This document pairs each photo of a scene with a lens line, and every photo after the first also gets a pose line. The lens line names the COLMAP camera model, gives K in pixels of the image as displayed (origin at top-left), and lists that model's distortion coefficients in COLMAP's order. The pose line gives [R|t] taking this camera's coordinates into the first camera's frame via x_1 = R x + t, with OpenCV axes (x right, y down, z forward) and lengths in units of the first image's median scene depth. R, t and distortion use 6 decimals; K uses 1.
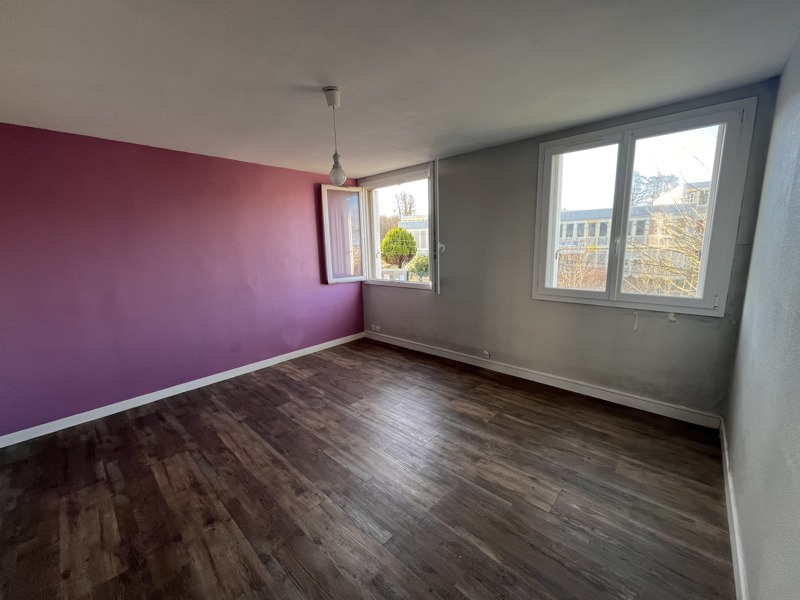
lens RADIAL K [[323.8, 0, 399.2], [0, 323.8, 300.9], [0, 0, 1]] dist [-0.004257, -0.000580]
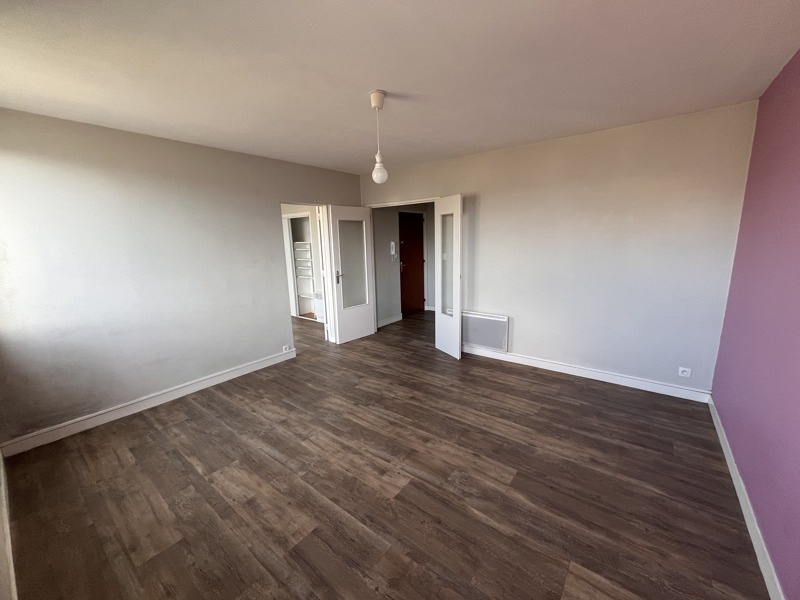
lens RADIAL K [[323.8, 0, 401.4], [0, 323.8, 299.6], [0, 0, 1]] dist [-0.004257, -0.000580]
pose [[-0.994490, 0.069927, -0.078101, -0.130813], [0.037622, 0.933460, 0.356703, -0.329784], [0.097847, 0.351799, -0.930947, 1.832725]]
